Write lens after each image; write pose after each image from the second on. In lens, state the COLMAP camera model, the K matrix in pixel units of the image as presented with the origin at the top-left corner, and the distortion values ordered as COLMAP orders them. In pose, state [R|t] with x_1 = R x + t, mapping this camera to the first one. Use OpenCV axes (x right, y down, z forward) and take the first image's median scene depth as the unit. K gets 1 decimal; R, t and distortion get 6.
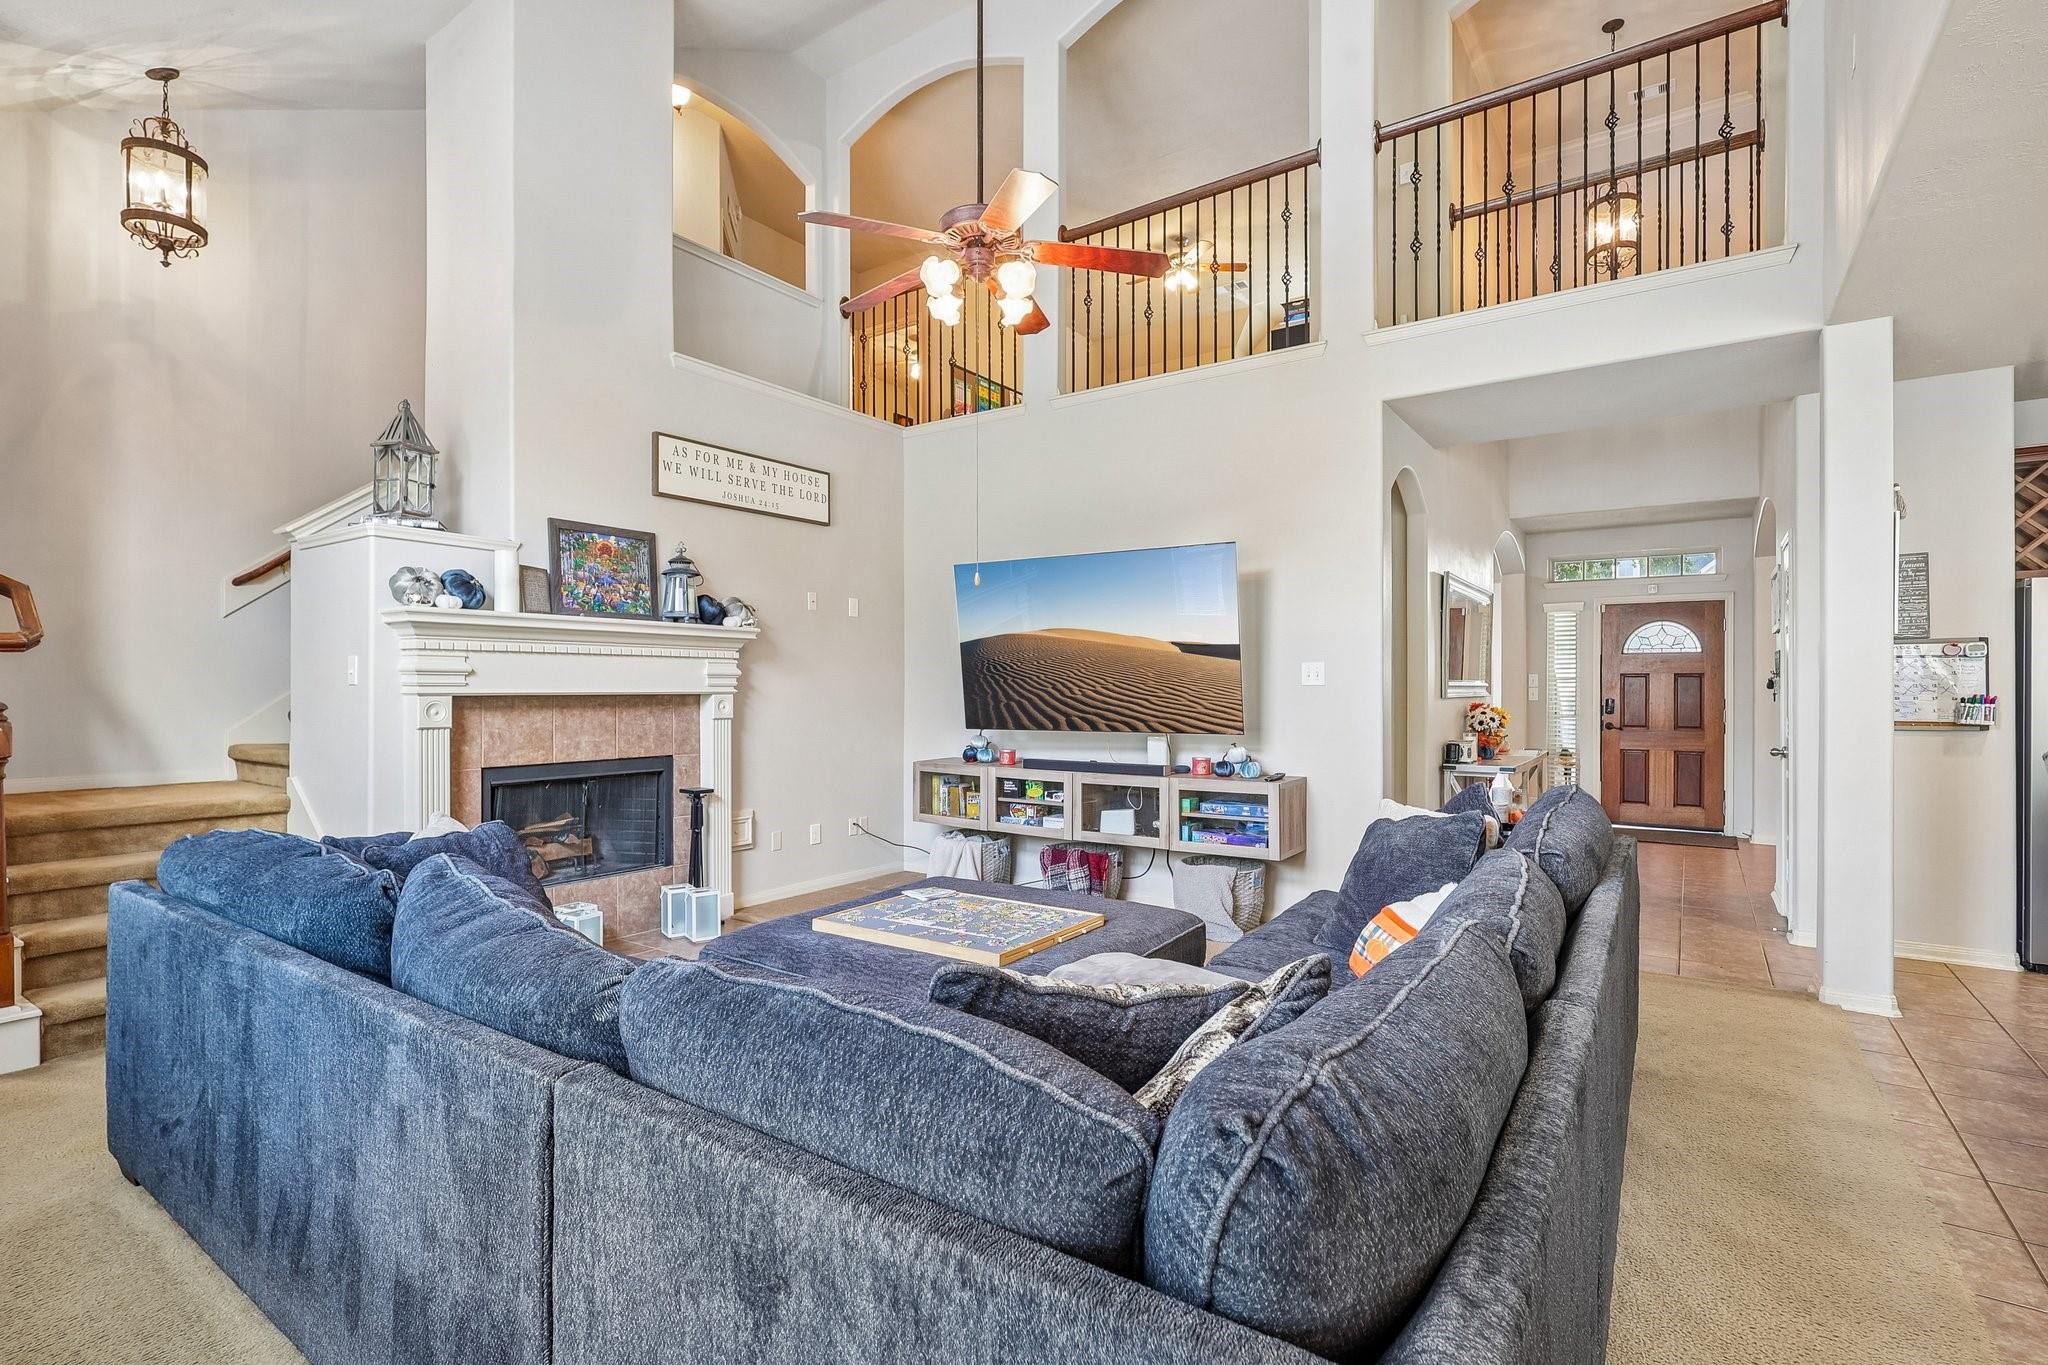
lens RADIAL K [[957.1, 0, 1019.6], [0, 957.1, 691.4], [0, 0, 1]] dist [0.000637, 0.000274]
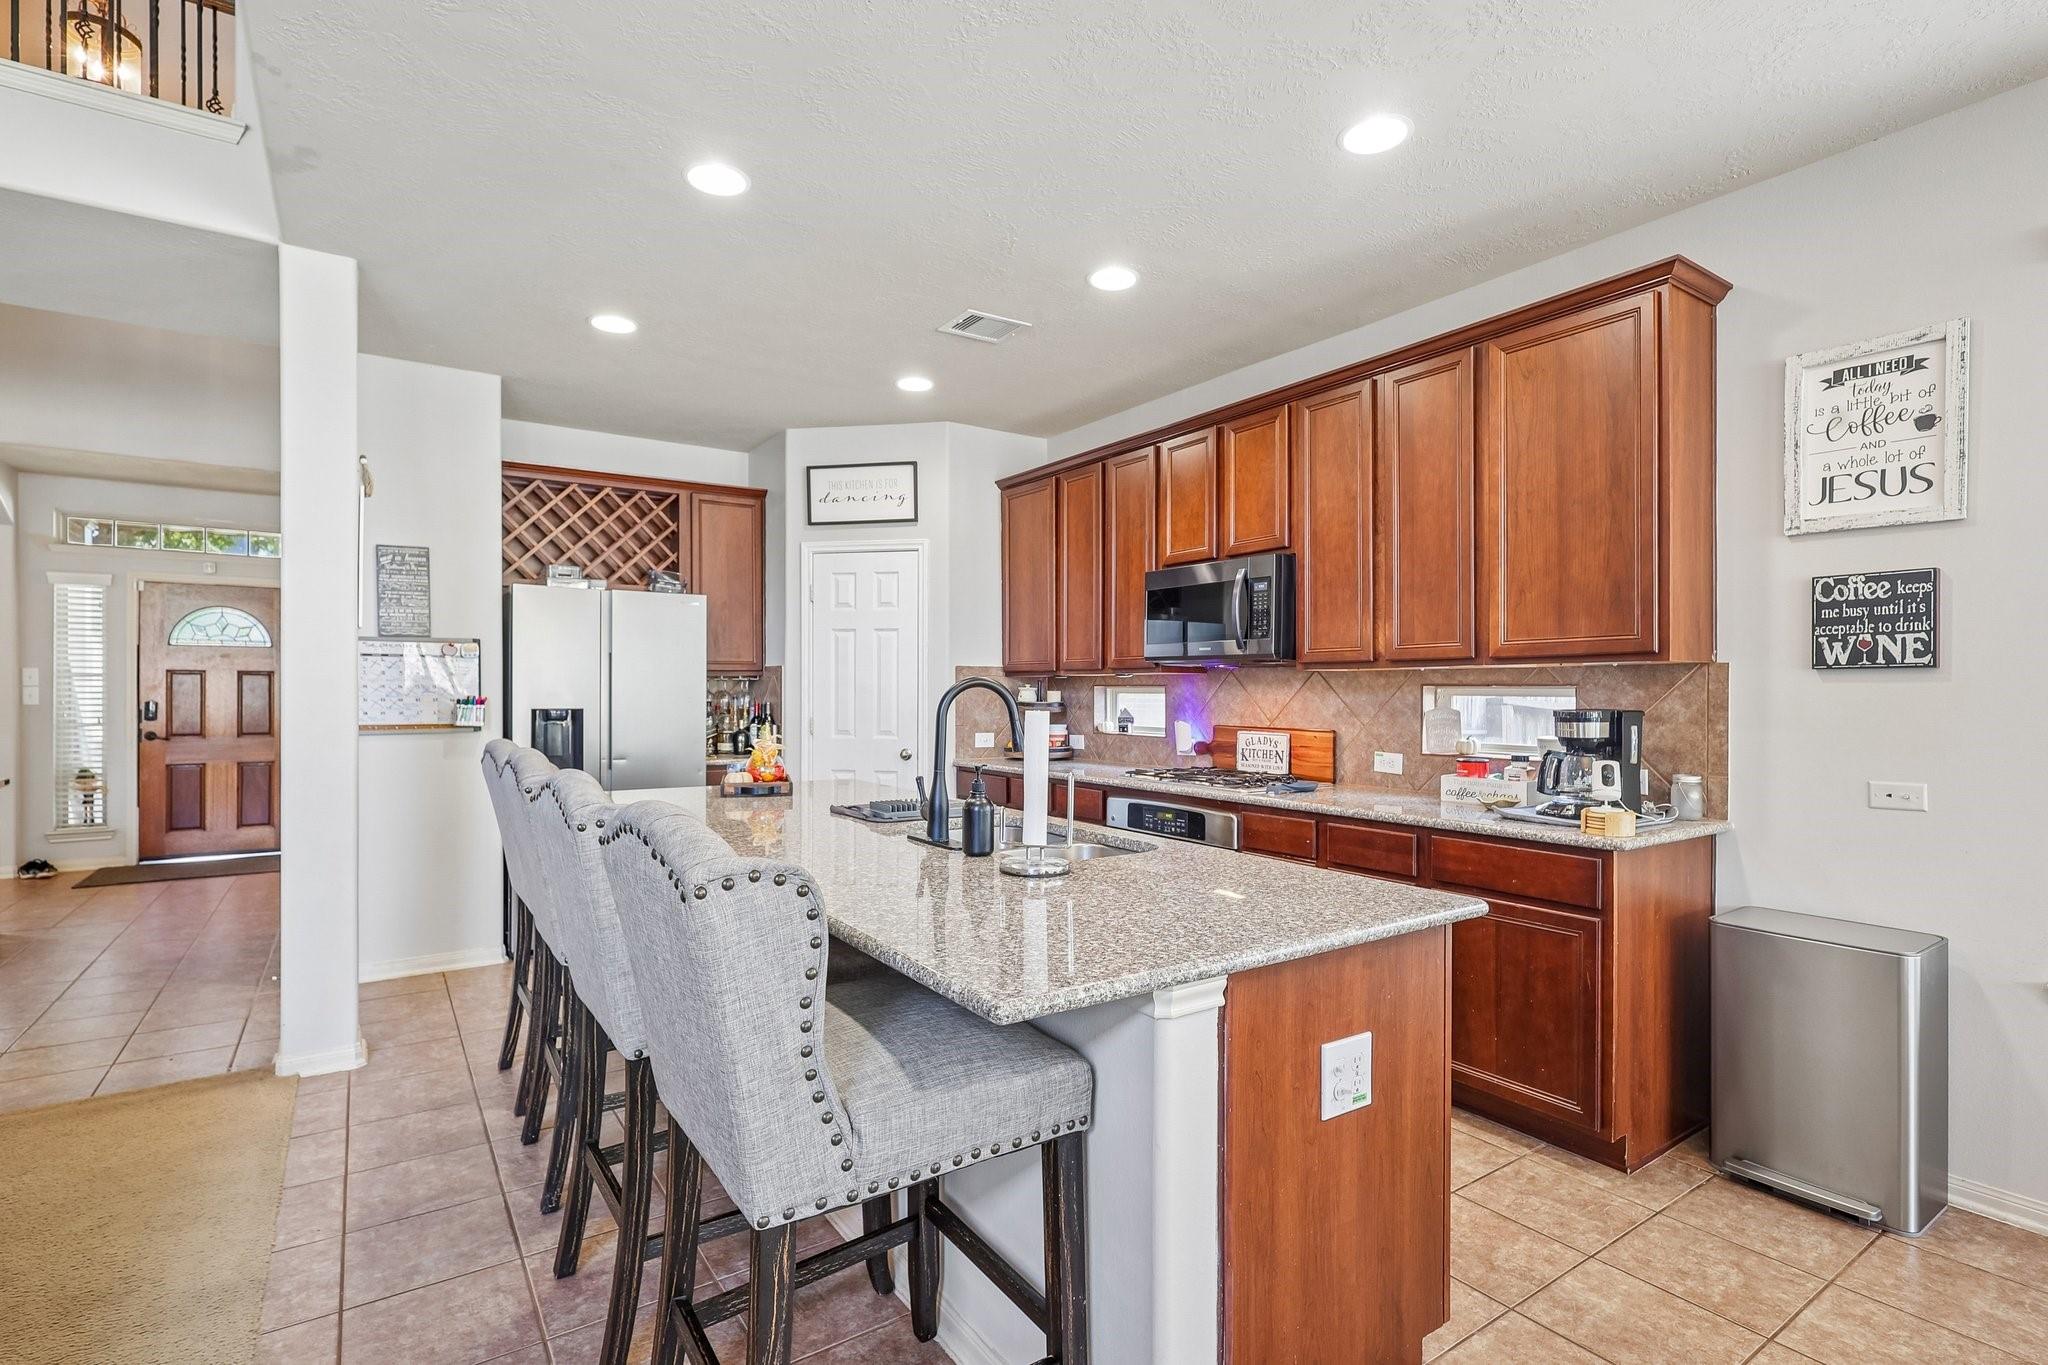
lens RADIAL K [[957.1, 0, 1019.6], [0, 957.1, 691.4], [0, 0, 1]] dist [0.000637, 0.000274]
pose [[0.351031, 0.000853, 0.936364, 0.215093], [-0.000681, 1.000000, -0.000656, -0.000713], [-0.936364, -0.000407, 0.351031, 0.091688]]
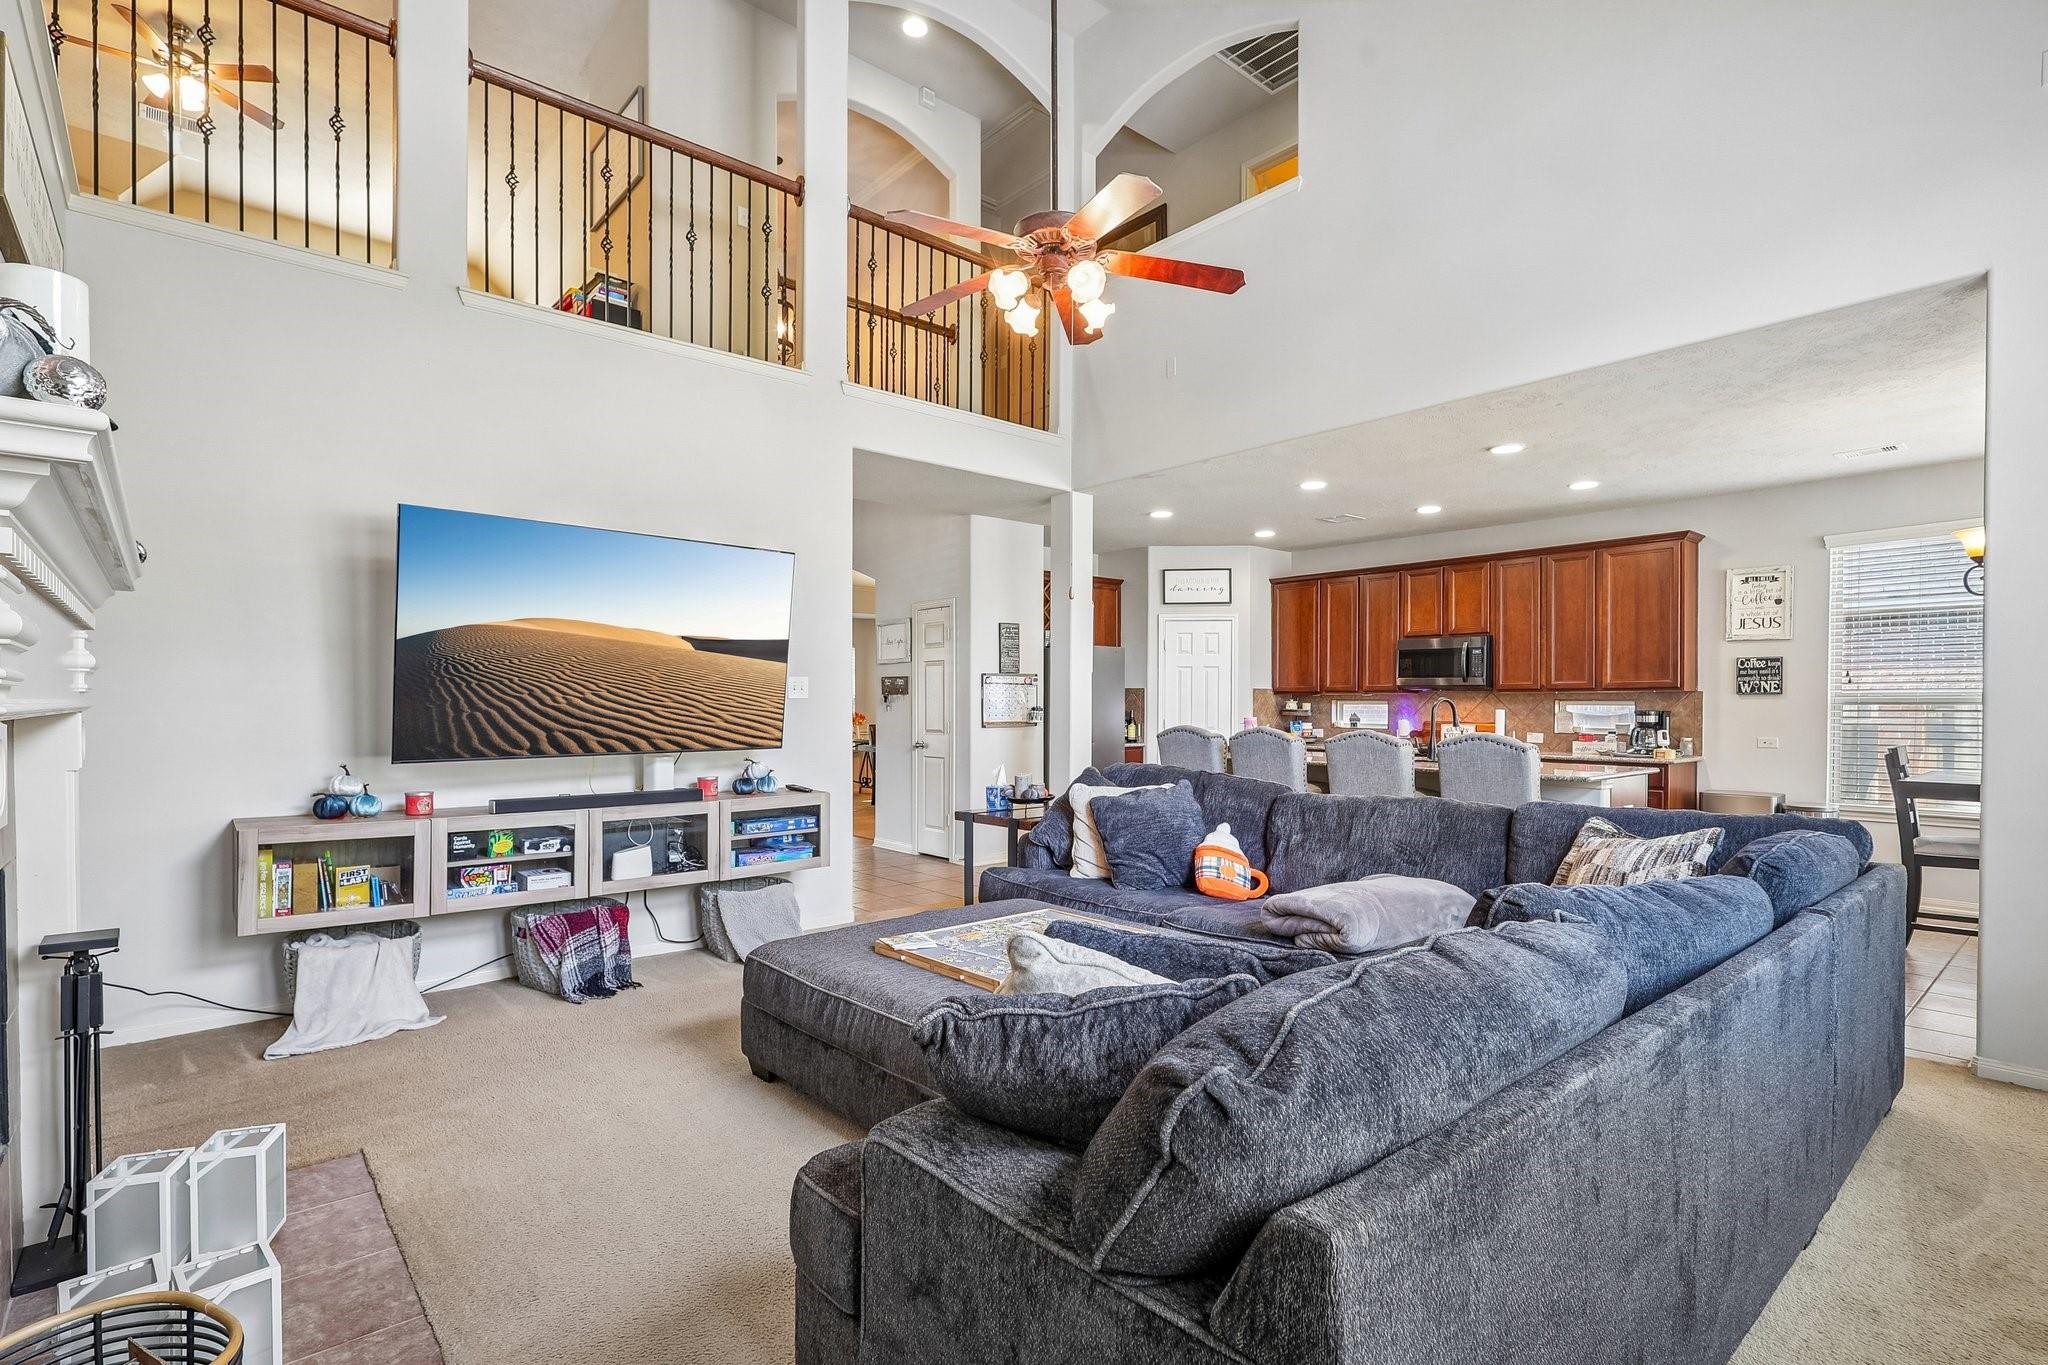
lens RADIAL K [[967.3, 0, 1016.8], [0, 967.3, 714.7], [0, 0, 1]] dist [0.000418, -0.000315]
pose [[0.240761, -0.009654, 0.970536, -0.615251], [0.000235, 0.999951, 0.009889, 0.001351], [-0.970584, -0.002152, 0.240752, 0.482339]]
